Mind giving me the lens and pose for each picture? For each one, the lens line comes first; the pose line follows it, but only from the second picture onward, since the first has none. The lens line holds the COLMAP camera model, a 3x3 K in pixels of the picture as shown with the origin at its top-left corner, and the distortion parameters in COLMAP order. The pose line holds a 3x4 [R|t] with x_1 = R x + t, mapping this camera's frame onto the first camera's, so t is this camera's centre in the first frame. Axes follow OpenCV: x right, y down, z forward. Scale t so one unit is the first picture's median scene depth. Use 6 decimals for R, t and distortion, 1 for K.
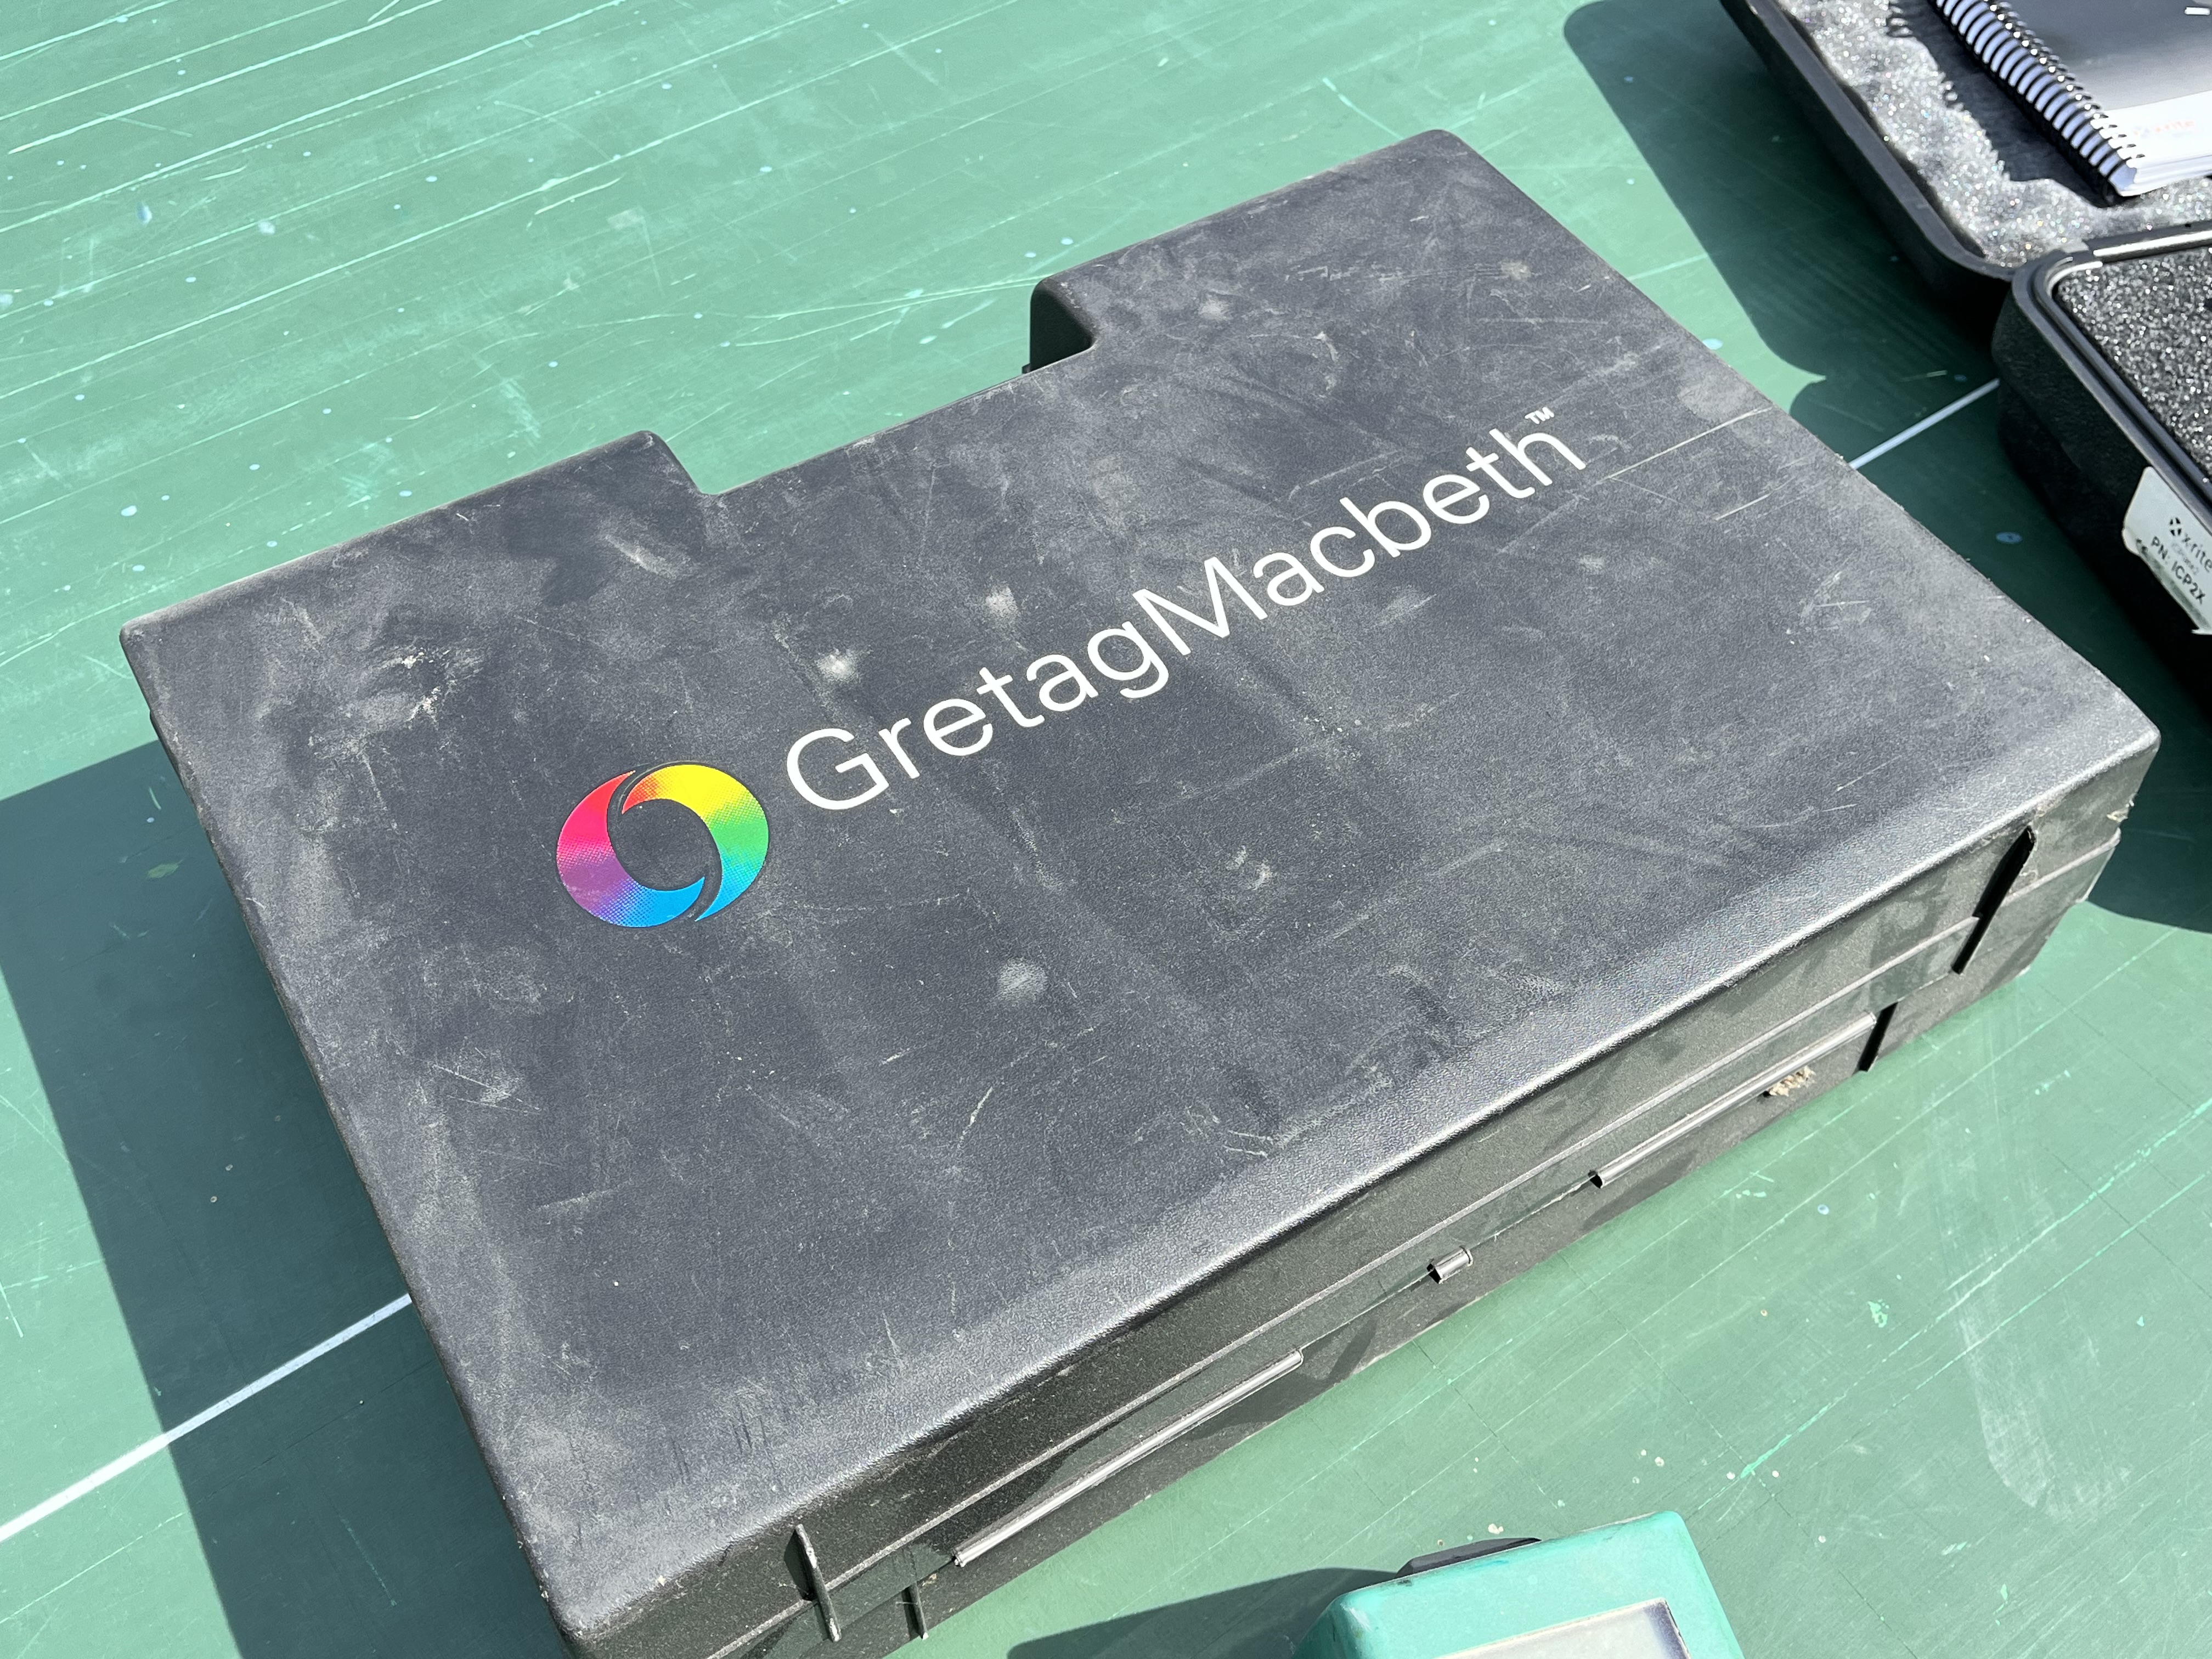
lens RADIAL K [[2157.6, 0, 1107.1], [0, 2157.6, 823.0], [0, 0, 1]] dist [0.003672, 0.000000]
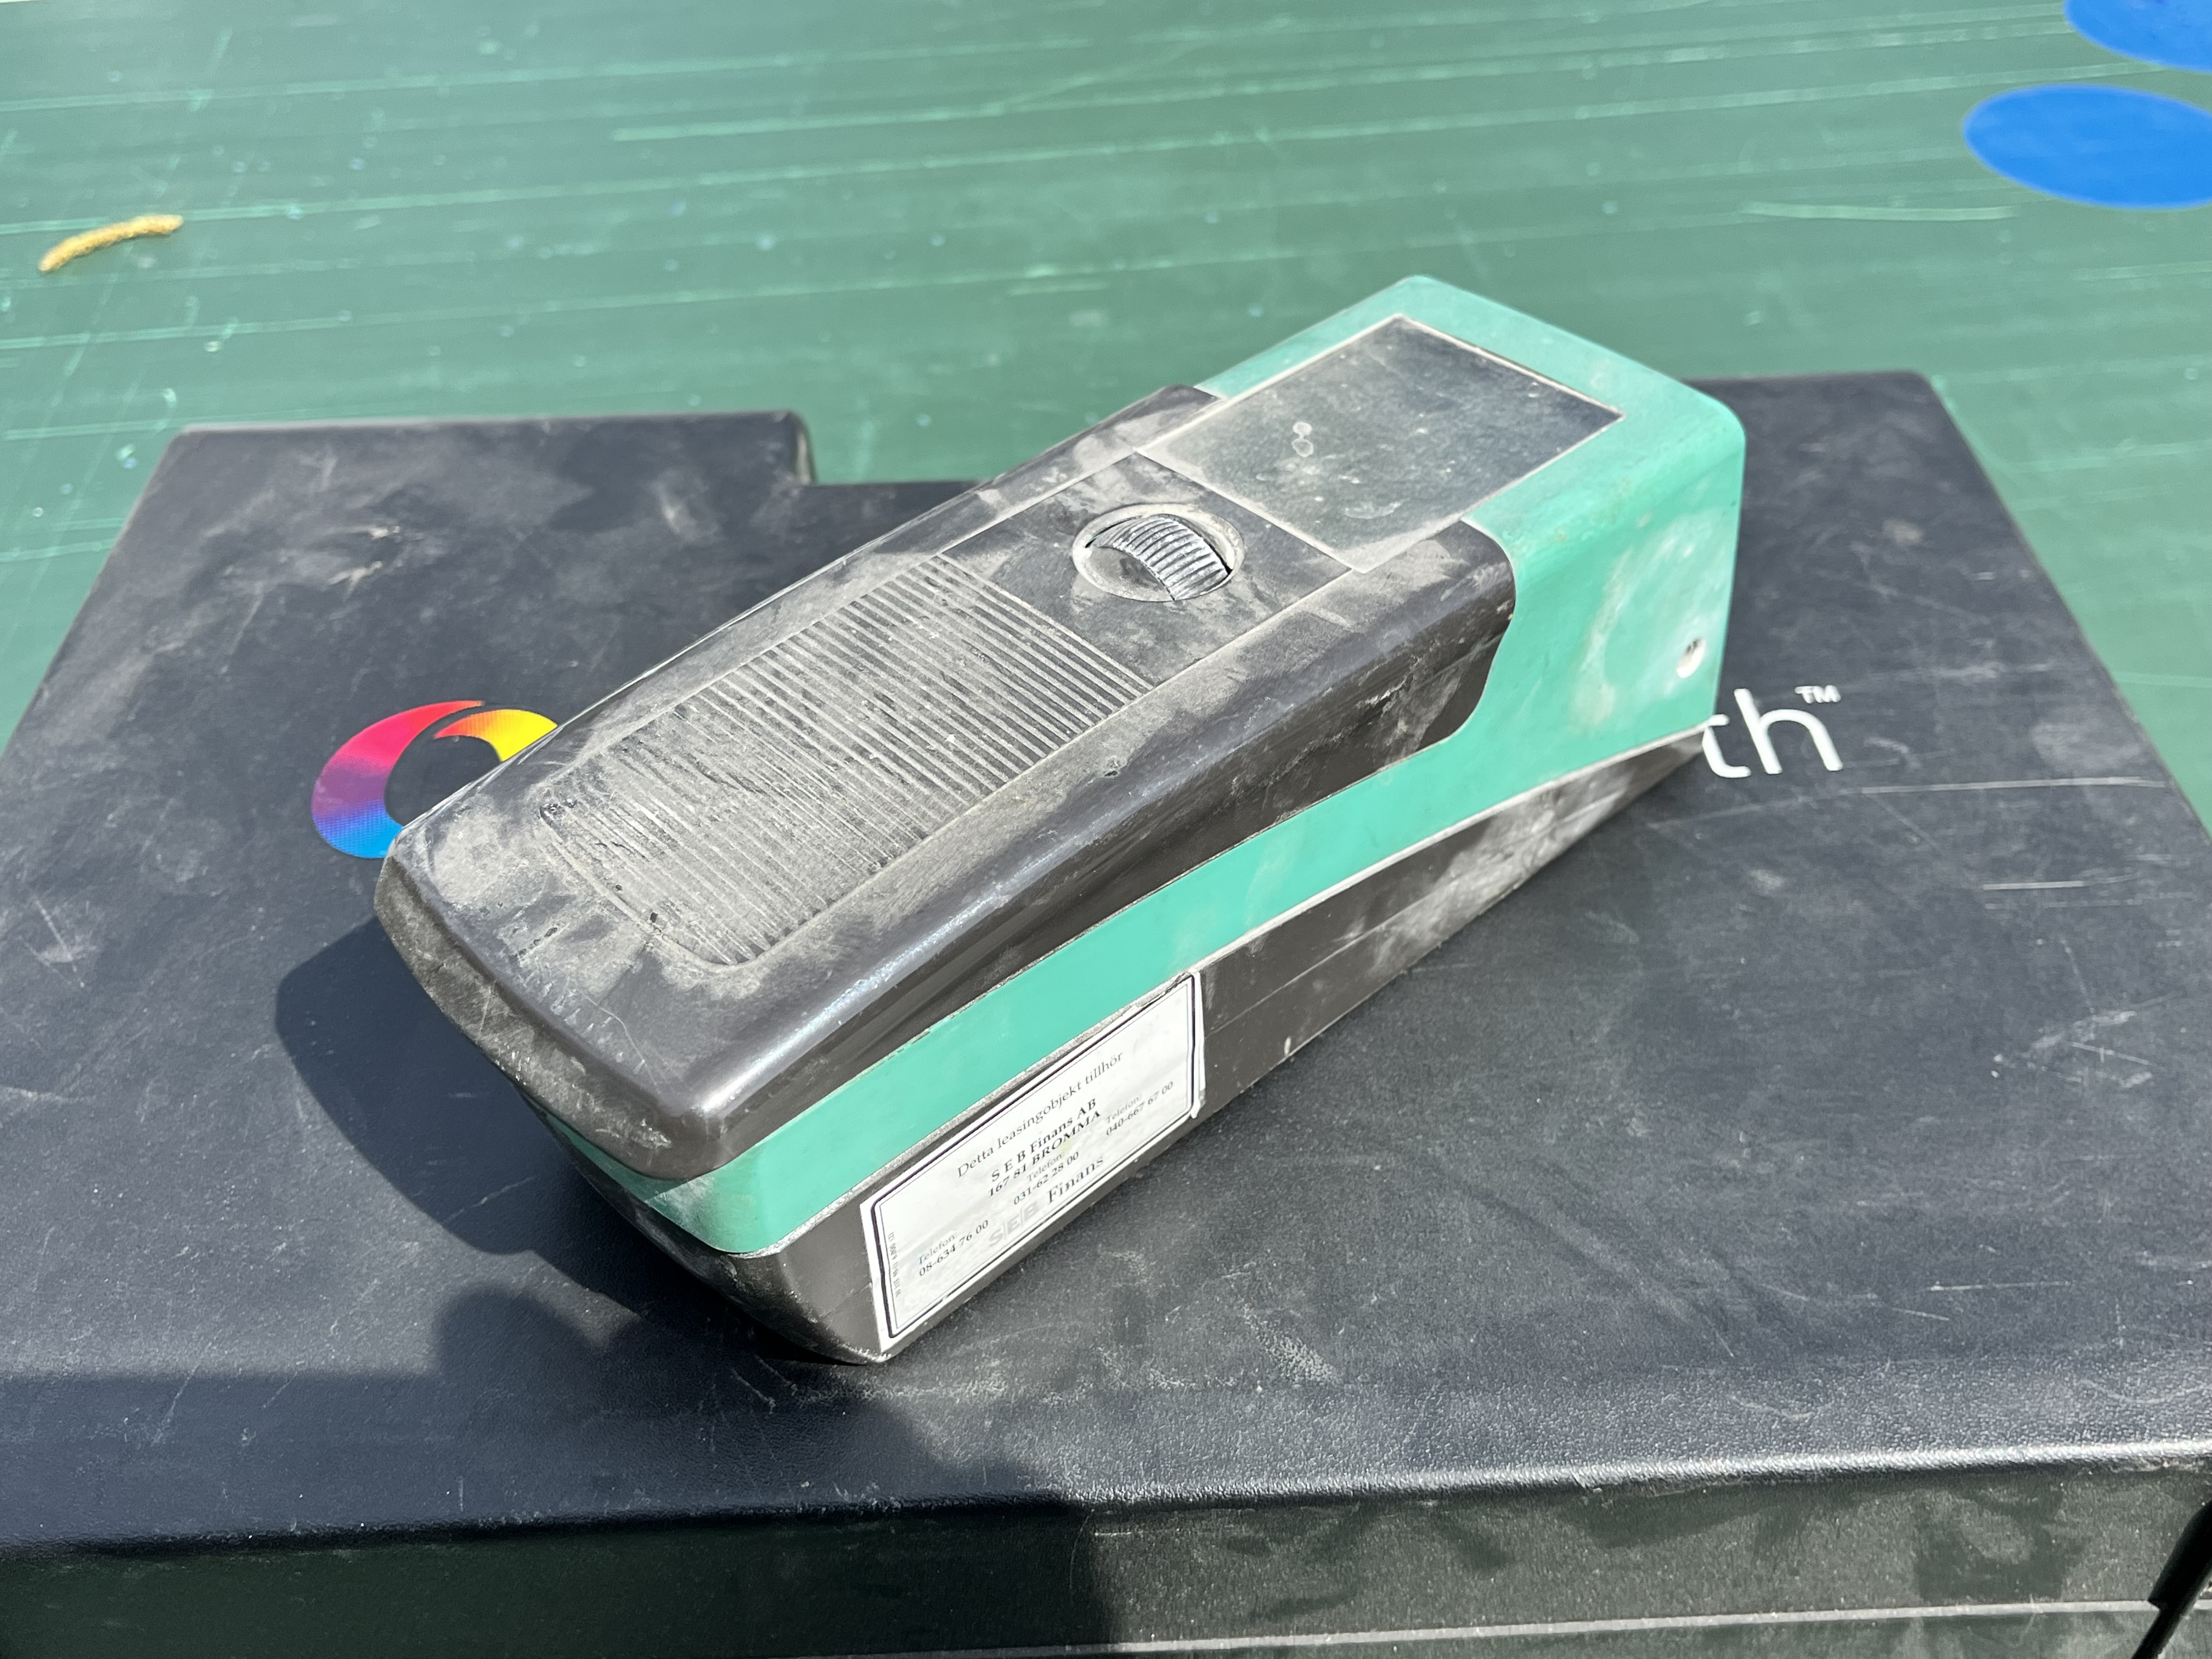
lens RADIAL K [[2157.6, 0, 1109.9], [0, 2157.6, 832.1], [0, 0, 1]] dist [0.003672, 0.000000]
pose [[0.873856, 0.315797, -0.369659, 0.282884], [-0.372696, 0.923360, -0.092217, 0.007768], [0.312206, 0.218355, 0.924580, 0.281514]]
